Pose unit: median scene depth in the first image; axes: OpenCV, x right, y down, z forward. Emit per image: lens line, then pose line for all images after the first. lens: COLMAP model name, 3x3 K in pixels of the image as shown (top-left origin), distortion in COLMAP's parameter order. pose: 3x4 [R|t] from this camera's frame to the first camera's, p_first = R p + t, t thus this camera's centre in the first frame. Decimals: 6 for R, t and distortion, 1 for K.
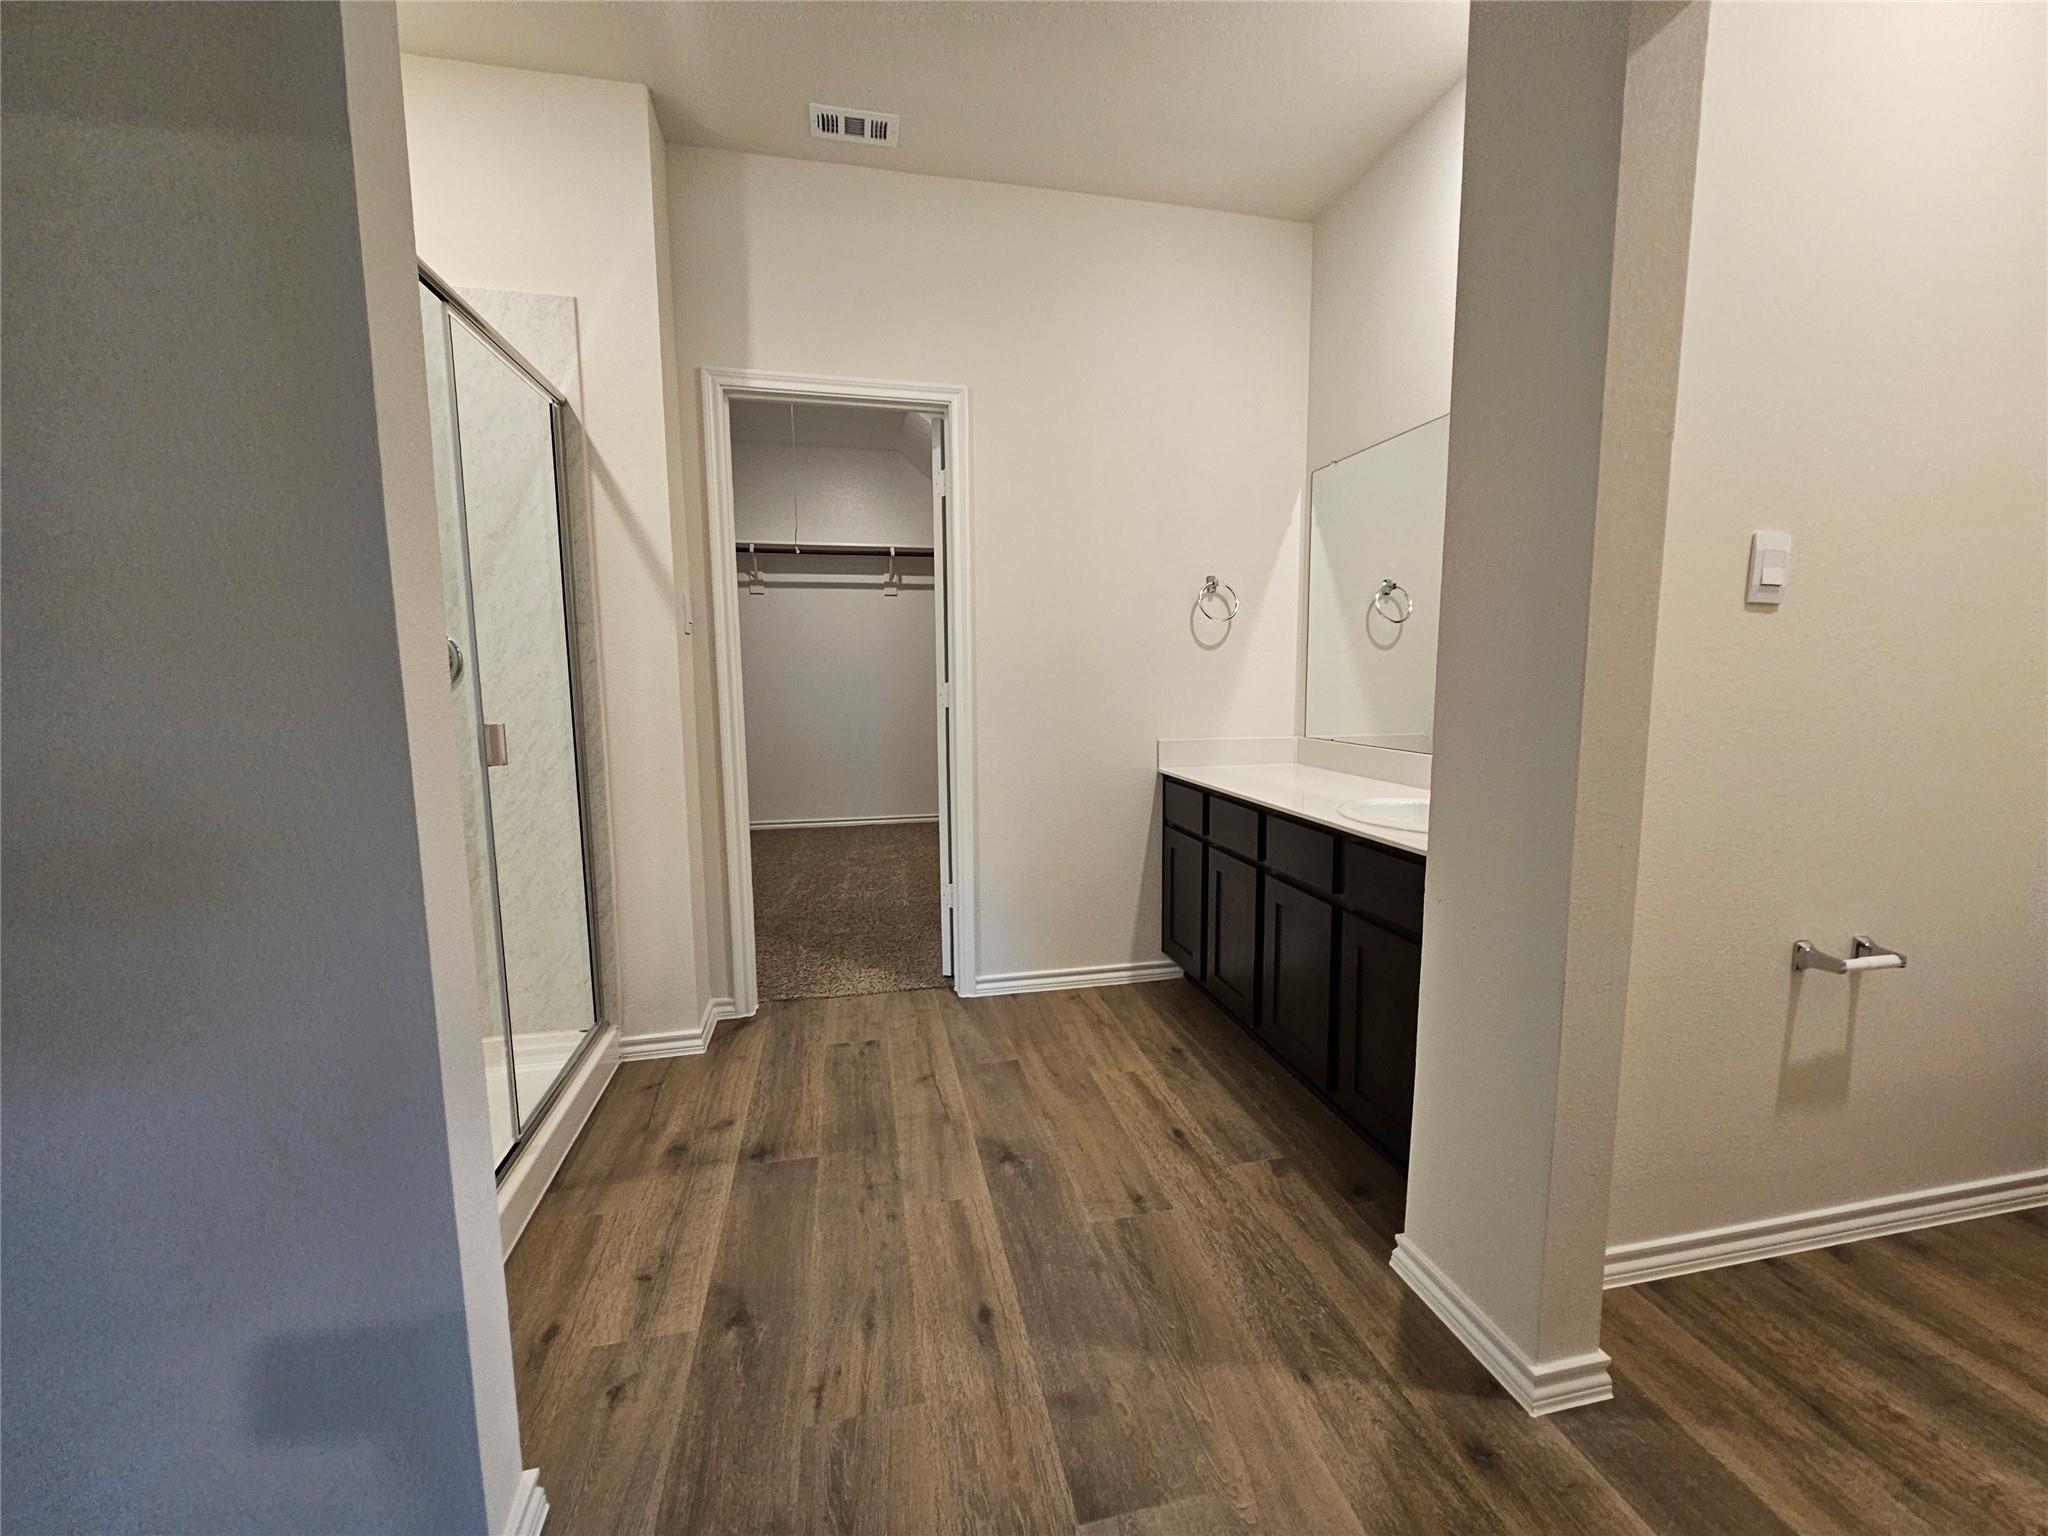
lens RADIAL K [[843.2, 0, 1039.9], [0, 843.2, 769.8], [0, 0, 1]] dist [-0.006453, 0.004449]
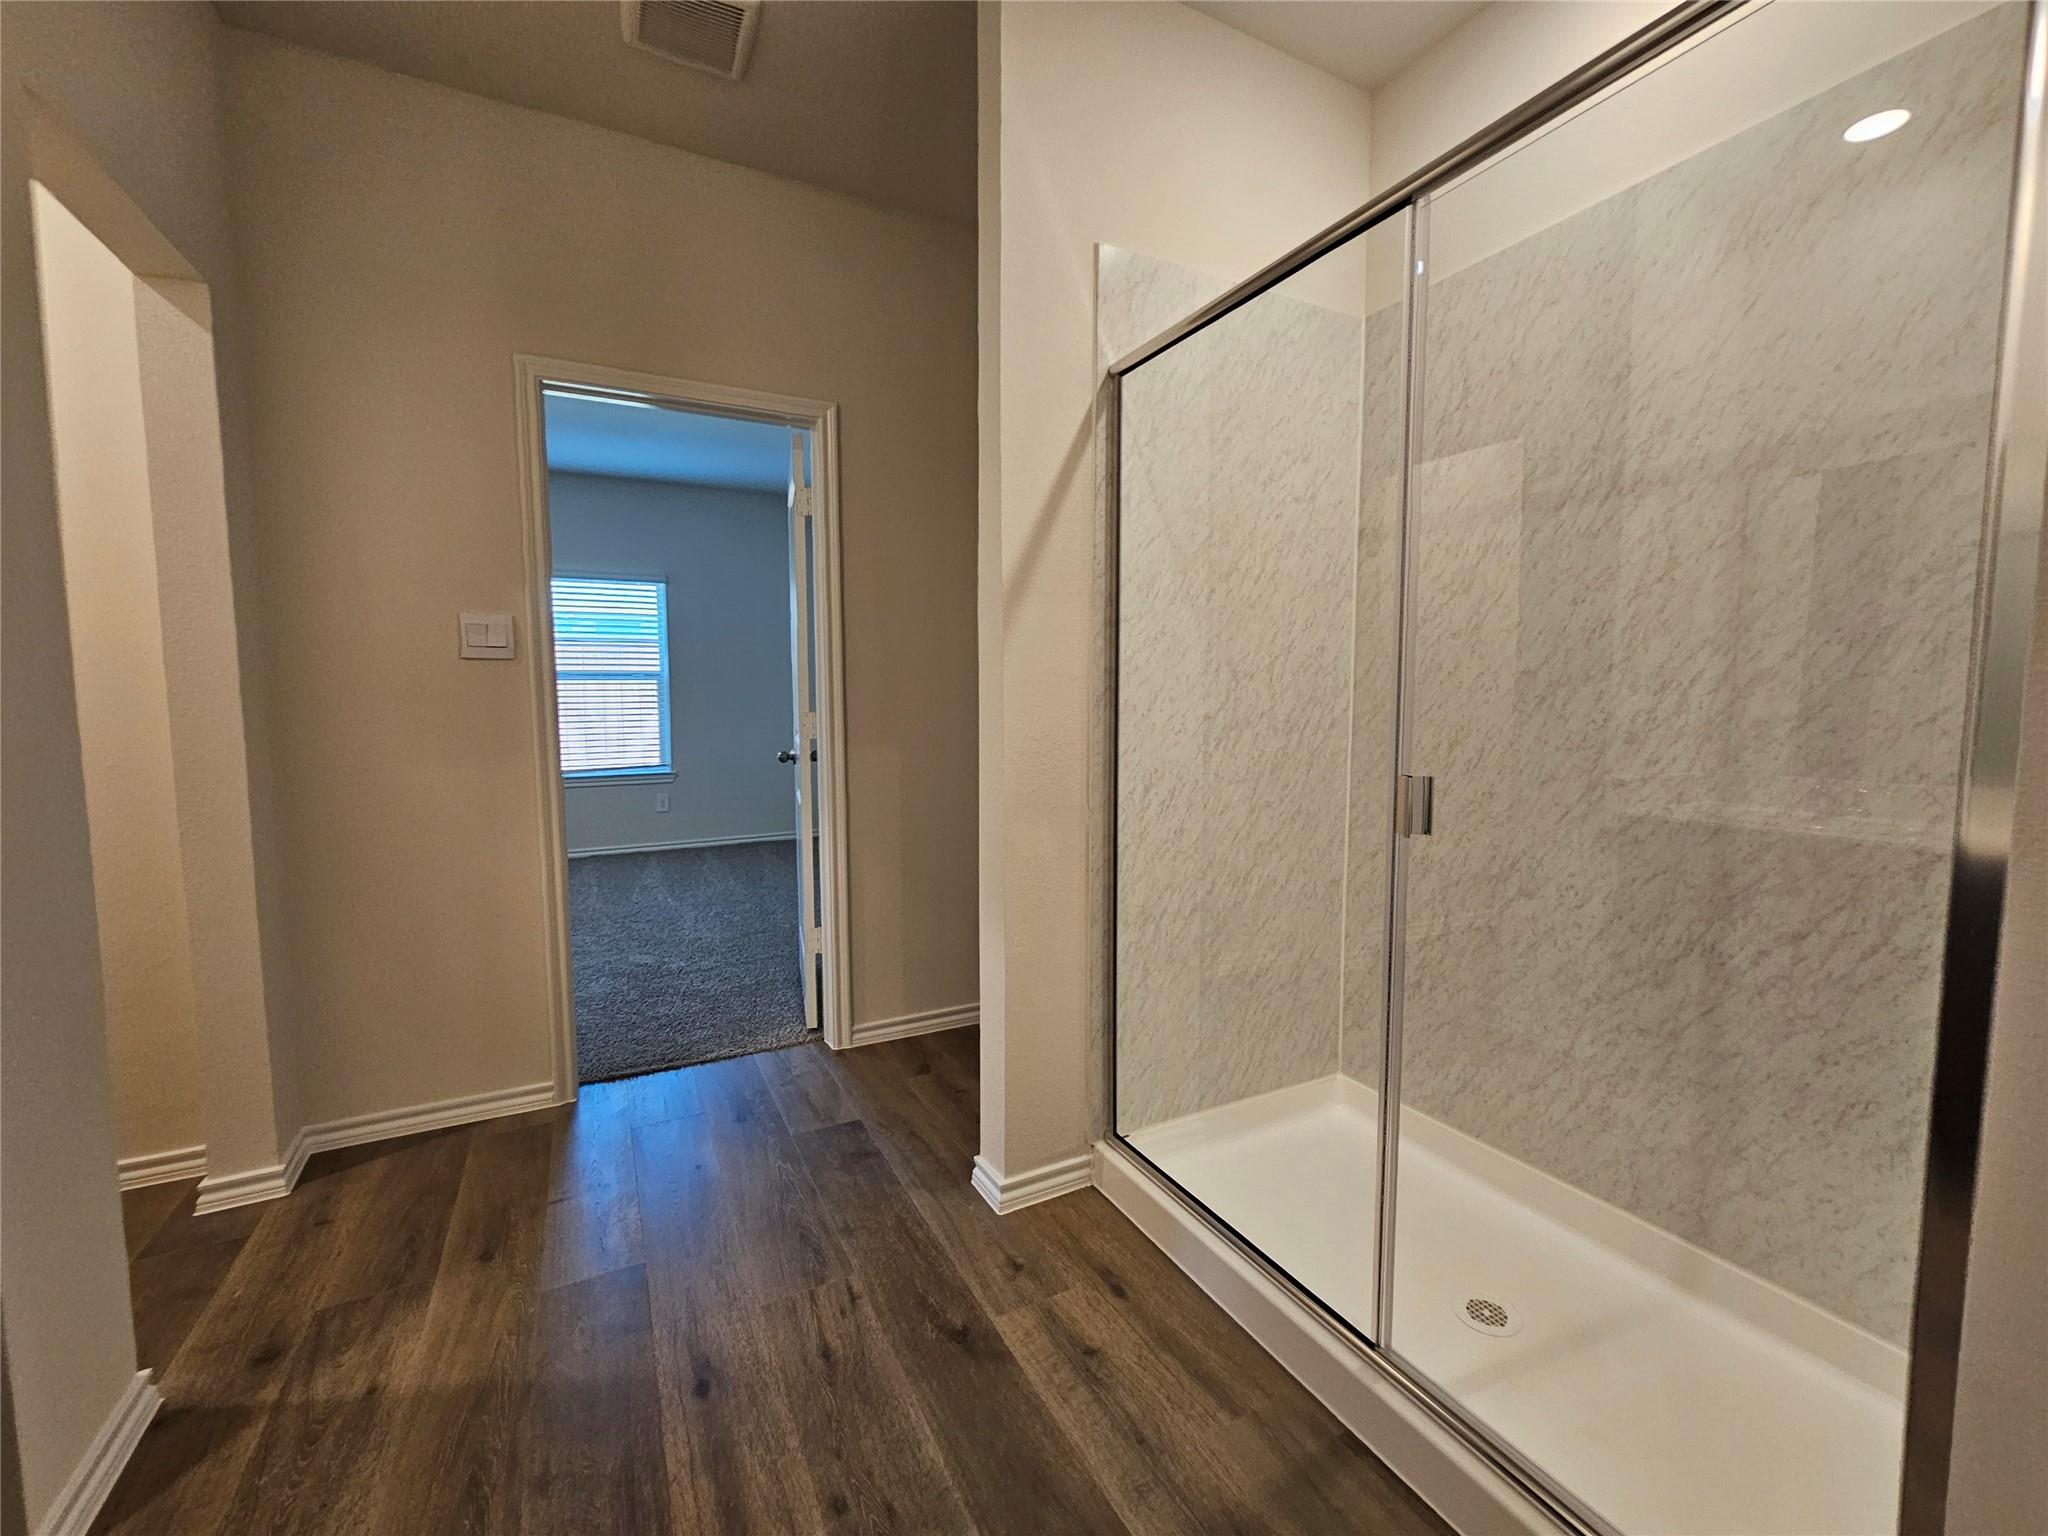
lens RADIAL K [[852.8, 0, 1031.1], [0, 852.8, 763.3], [0, 0, 1]] dist [-0.002004, 0.003503]
pose [[-0.966878, 0.027195, -0.253787, -0.185273], [-0.024515, 0.979816, 0.198394, -0.216527], [0.254060, 0.198044, -0.946695, 1.742574]]
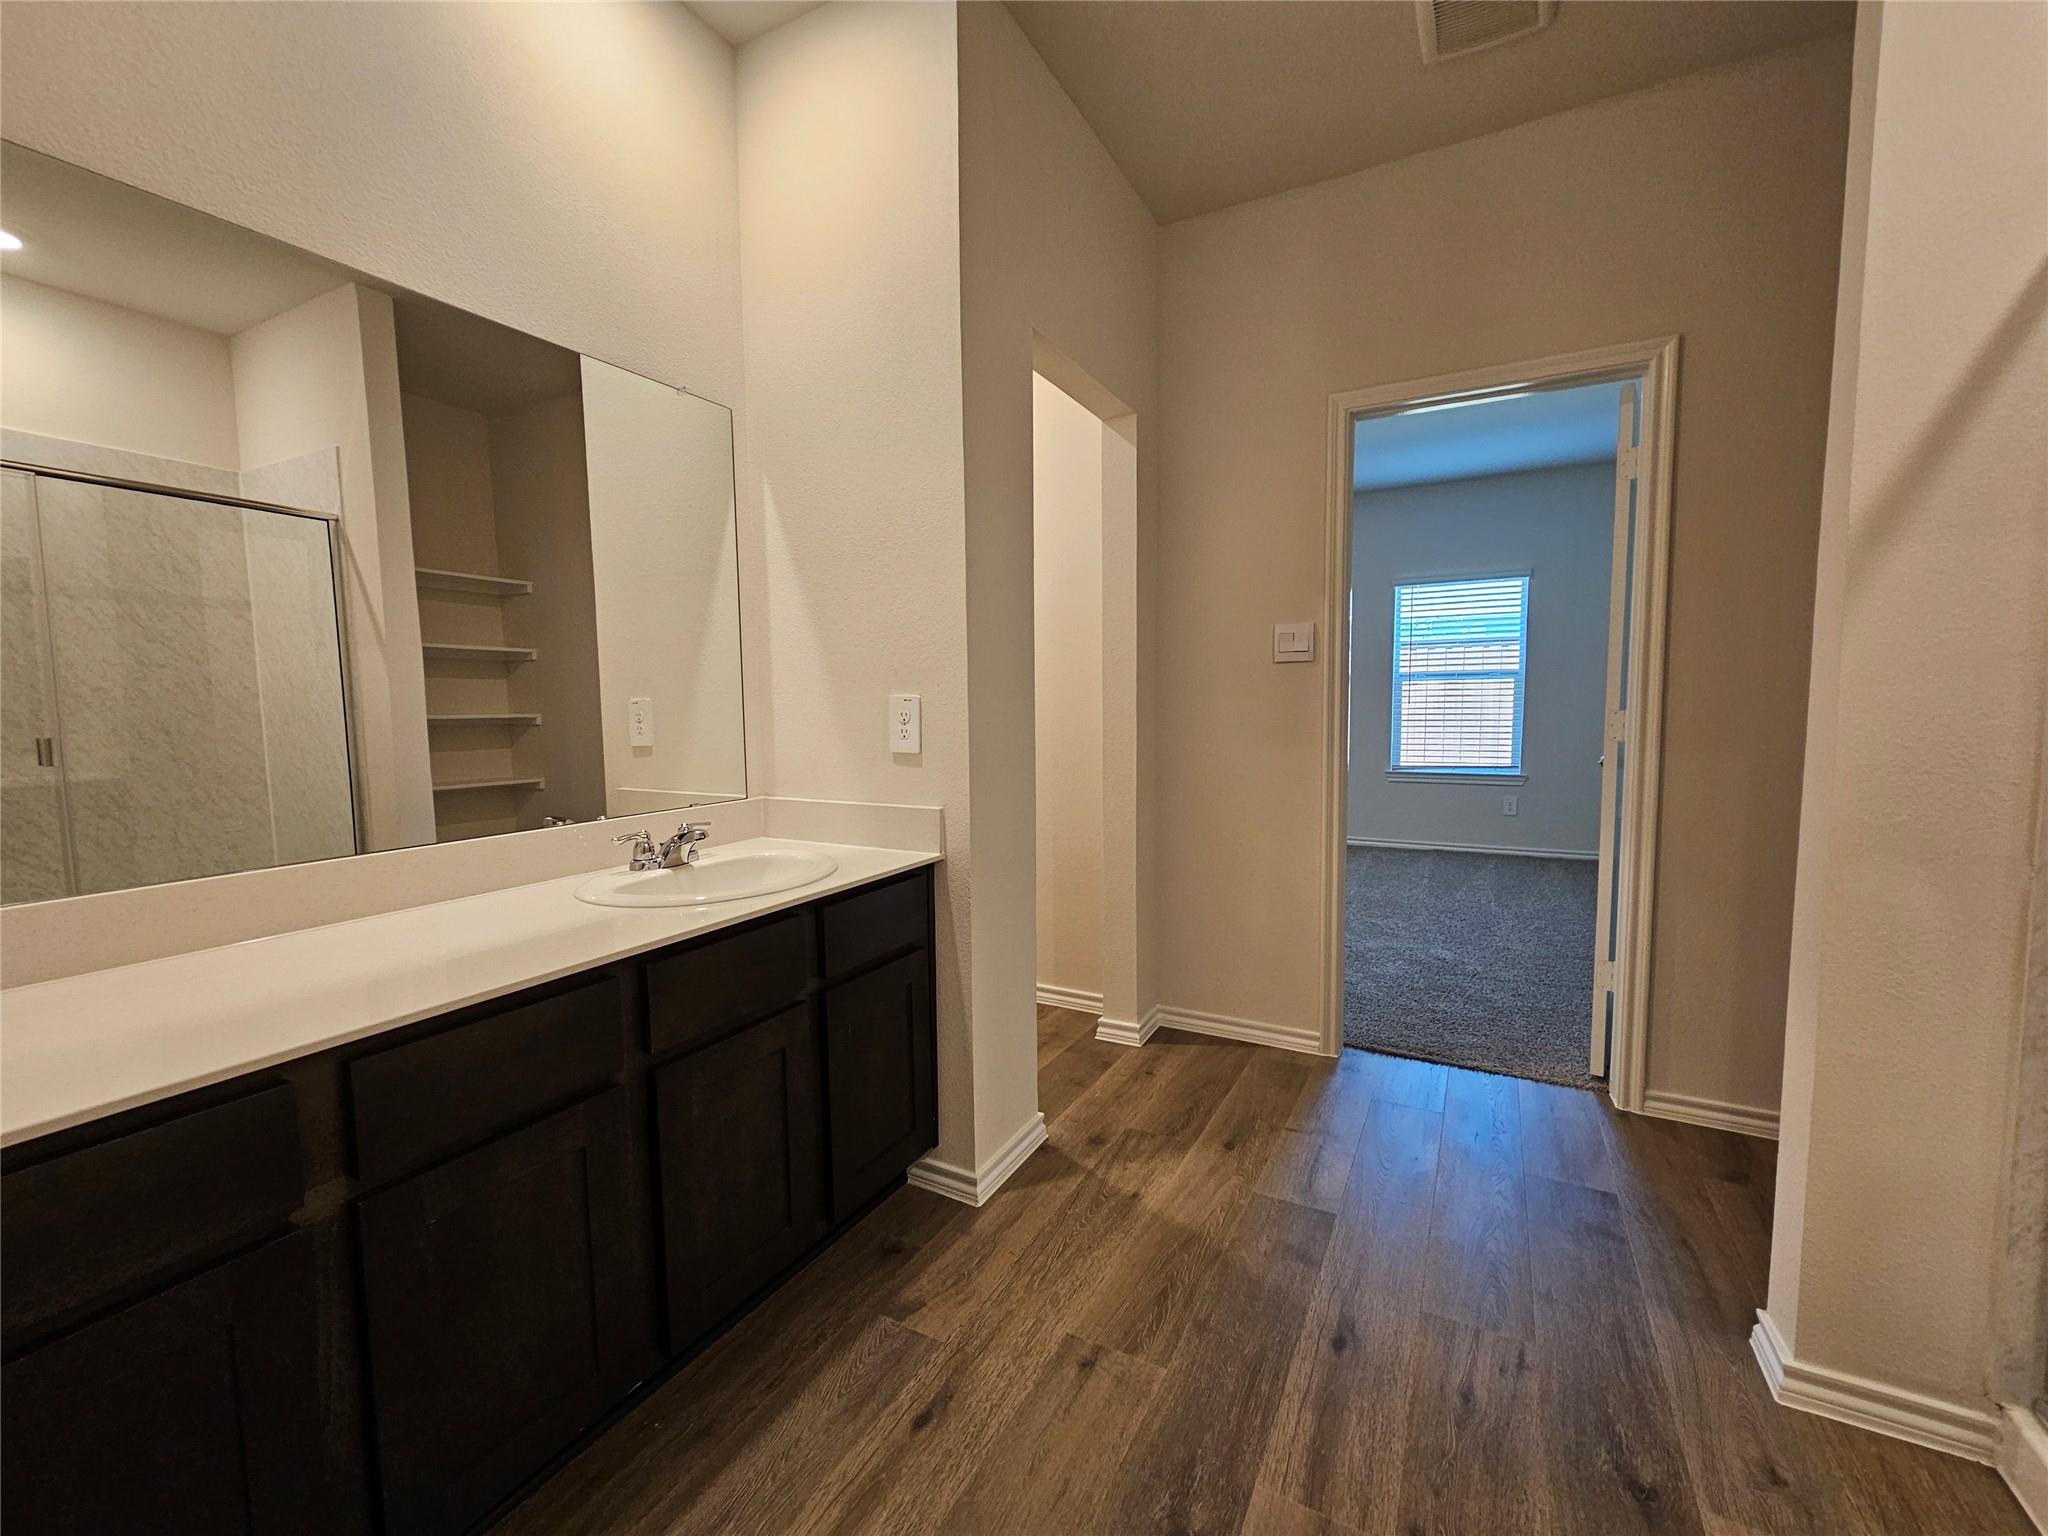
lens RADIAL K [[843.2, 0, 1039.9], [0, 843.2, 769.8], [0, 0, 1]] dist [-0.006453, 0.004449]
pose [[-0.755246, -0.043785, 0.653977, -0.392790], [0.090583, 0.981219, 0.170303, -0.203210], [-0.649152, 0.187860, -0.737096, 1.723181]]
